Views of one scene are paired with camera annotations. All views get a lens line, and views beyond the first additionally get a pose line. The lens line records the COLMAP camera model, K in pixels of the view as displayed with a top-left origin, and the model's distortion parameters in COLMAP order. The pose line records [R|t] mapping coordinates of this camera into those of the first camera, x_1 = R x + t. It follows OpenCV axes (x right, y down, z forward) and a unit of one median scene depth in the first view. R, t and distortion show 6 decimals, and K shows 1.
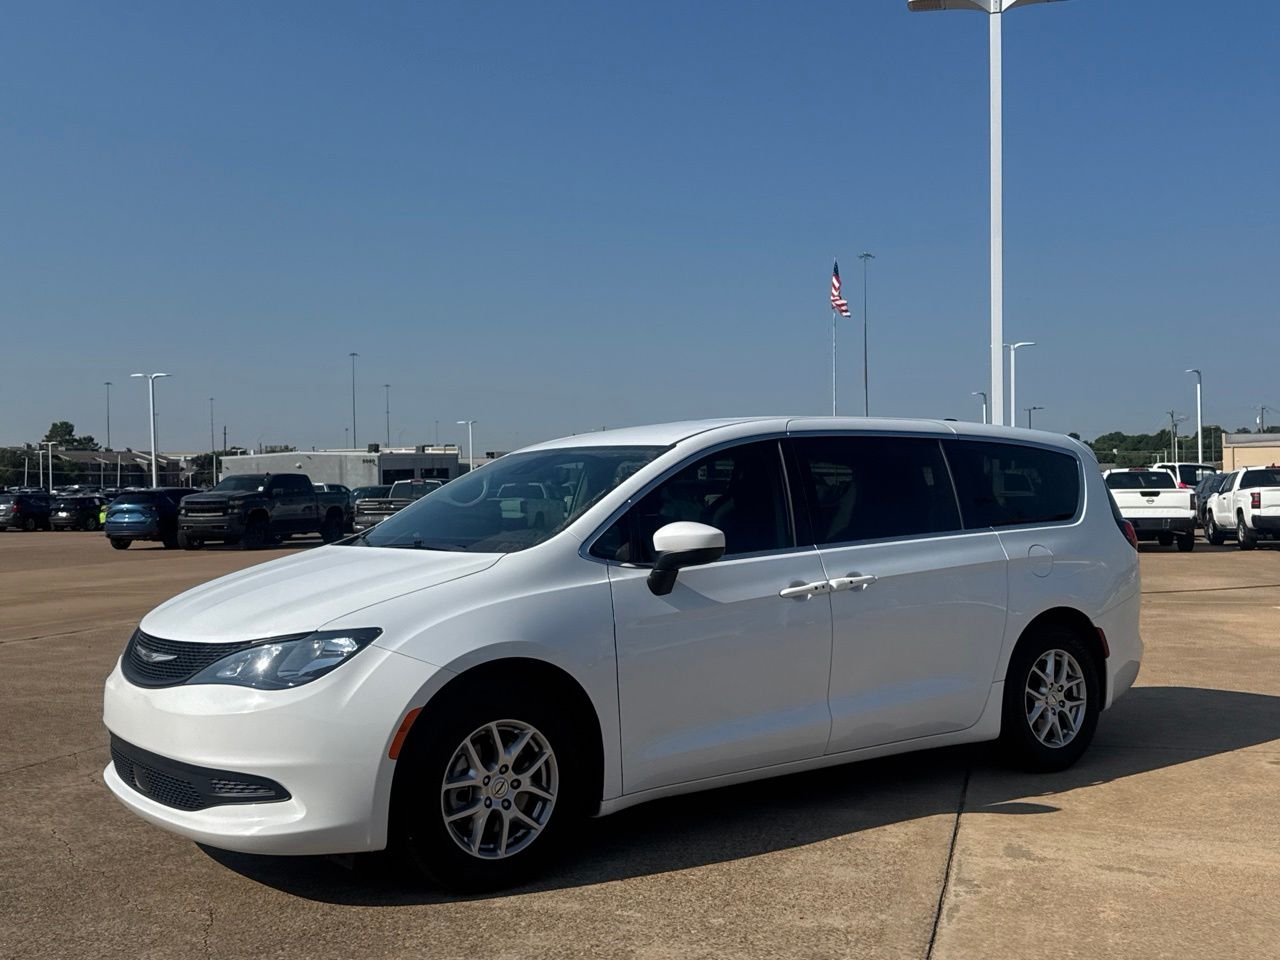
lens RADIAL K [[1305.1, 0, 640.0], [0, 1305.1, 480.0], [0, 0, 1]] dist [0.183571, -0.393468]
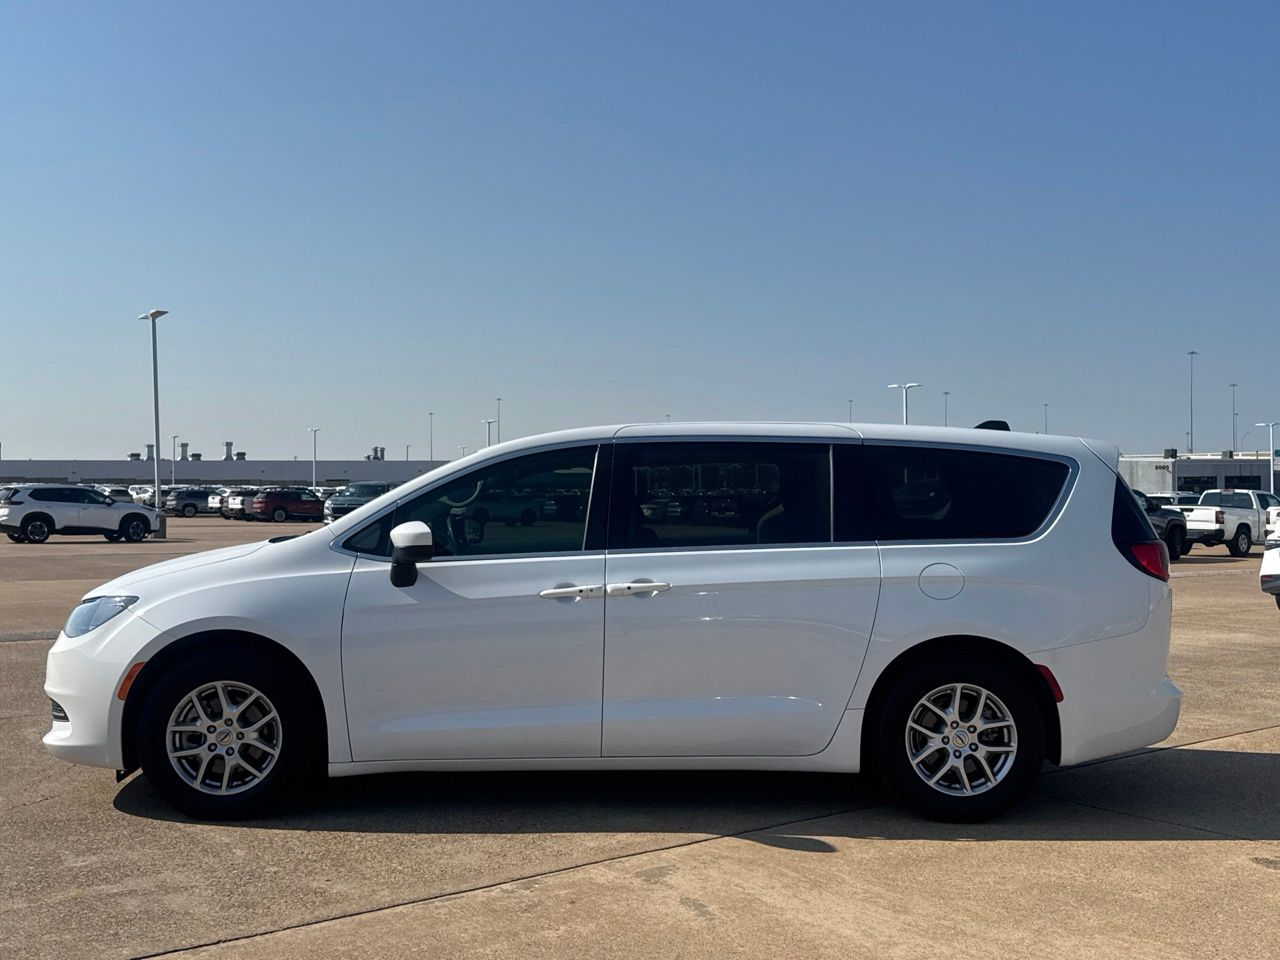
lens RADIAL K [[1307.8, 0, 638.4], [0, 1307.8, 488.9], [0, 0, 1]] dist [0.179335, -0.387011]
pose [[0.820268, 0.015197, -0.571777, 0.817066], [-0.013911, 0.999881, 0.006620, -0.004749], [0.571810, 0.002524, 0.820382, 0.205012]]
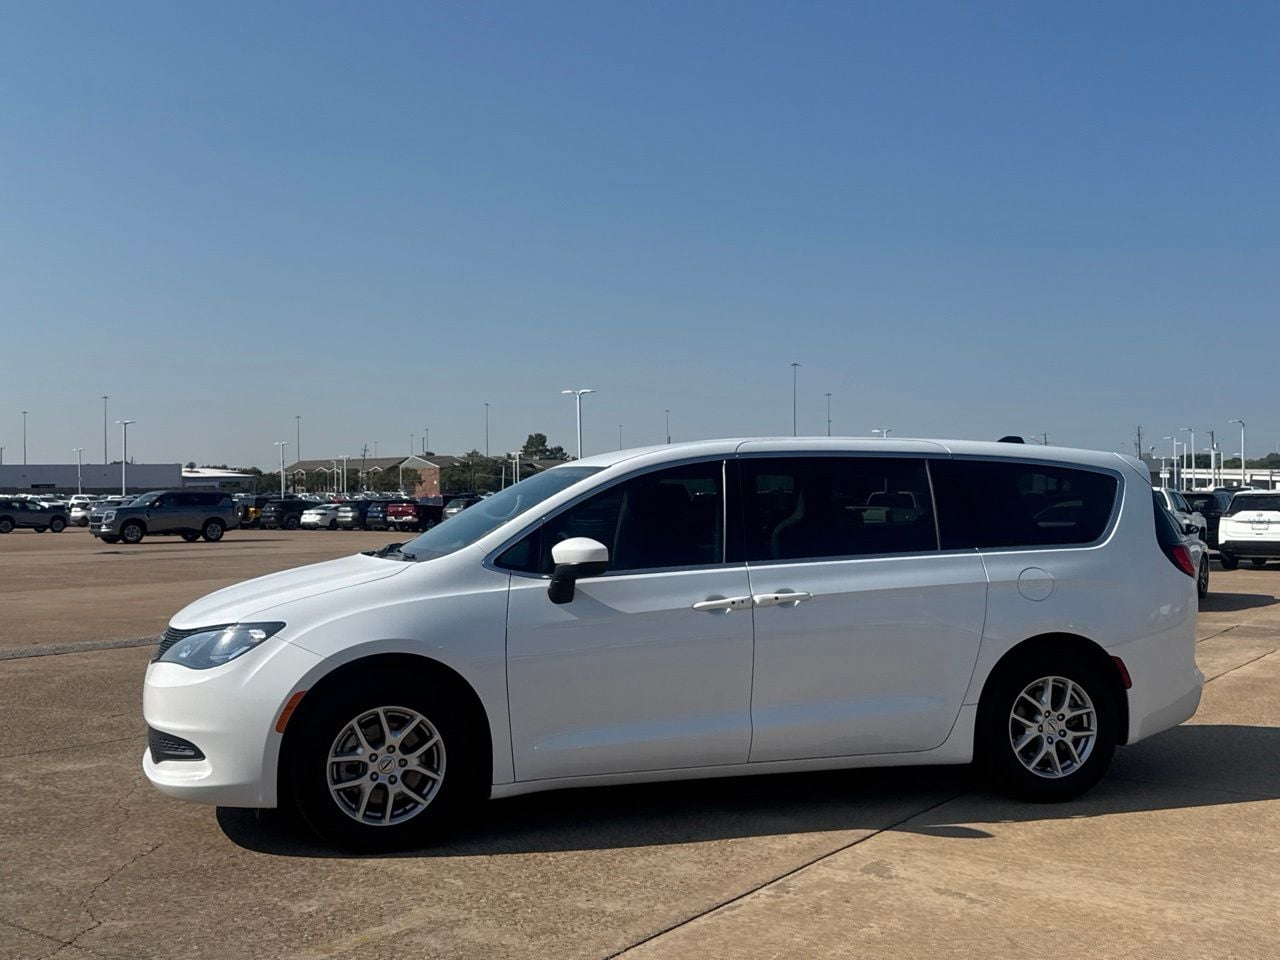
lens RADIAL K [[1305.1, 0, 640.0], [0, 1305.1, 480.0], [0, 0, 1]] dist [0.183571, -0.393468]
pose [[0.945070, 0.005608, -0.326820, 0.441720], [-0.007713, 0.999957, -0.005147, -0.011093], [0.326777, 0.007386, 0.945073, -0.022109]]
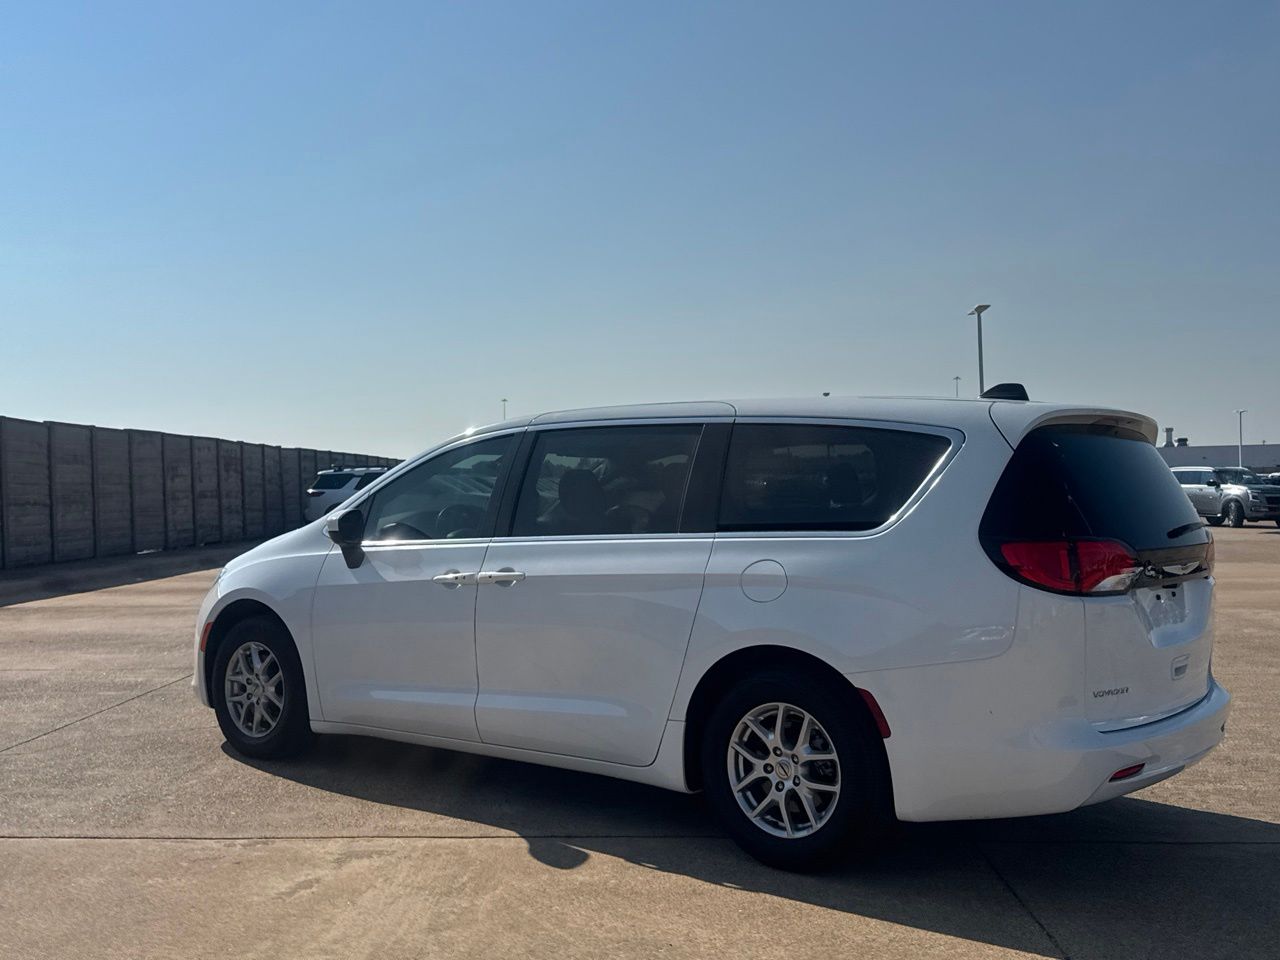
lens RADIAL K [[1305.1, 0, 640.0], [0, 1305.1, 480.0], [0, 0, 1]] dist [0.183571, -0.393468]
pose [[0.268211, 0.010006, -0.963308, 1.279192], [0.006883, 0.999901, 0.012302, -0.007869], [0.963336, -0.009930, 0.268115, 0.935440]]
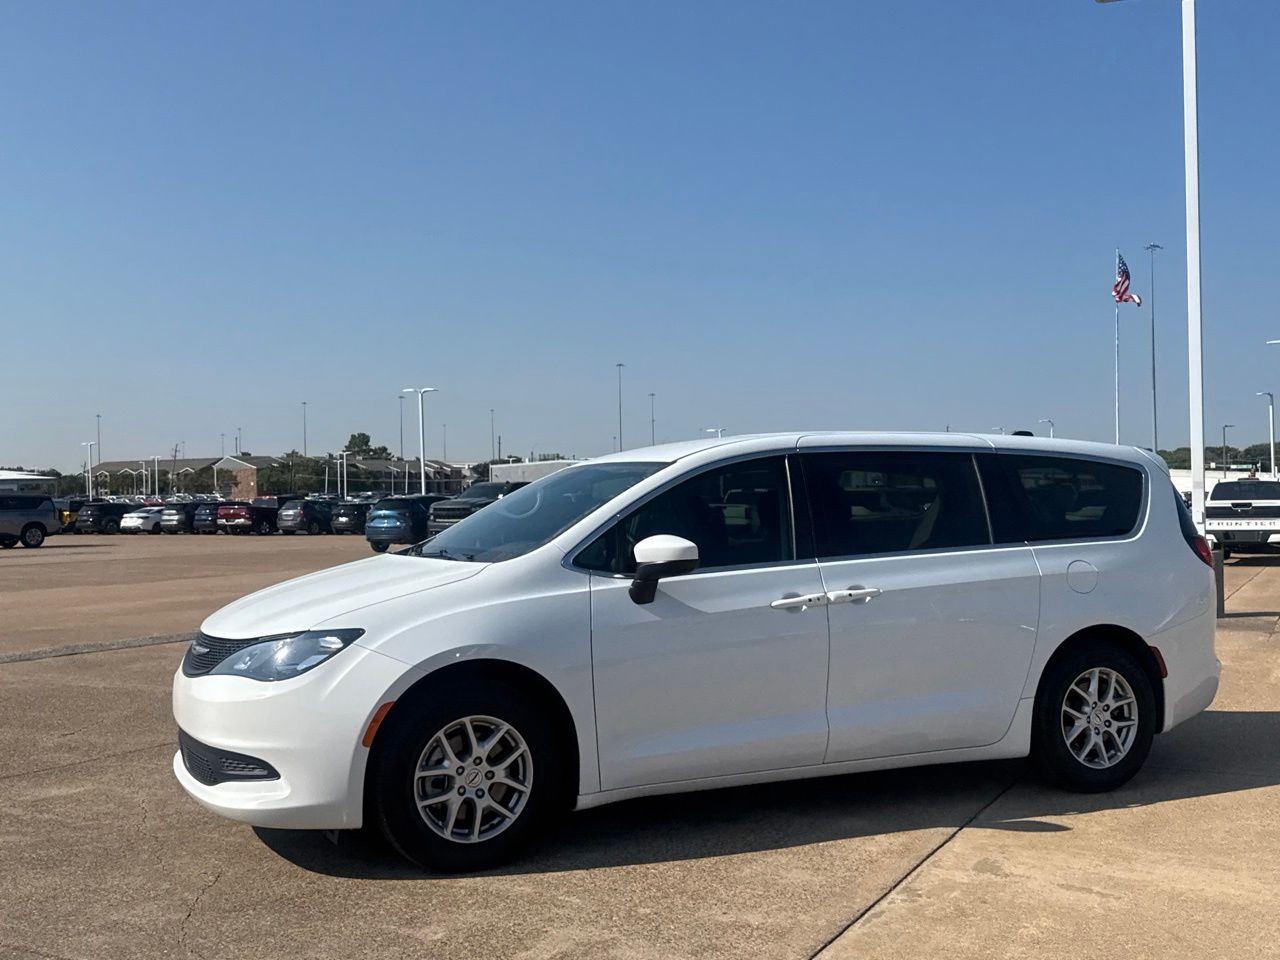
lens RADIAL K [[1305.1, 0, 640.0], [0, 1305.1, 480.0], [0, 0, 1]] dist [0.183571, -0.393468]
pose [[0.979959, 0.000291, -0.199201, 0.226051], [-0.001414, 0.999984, -0.005496, -0.006783], [0.199197, 0.005668, 0.979943, -0.040107]]
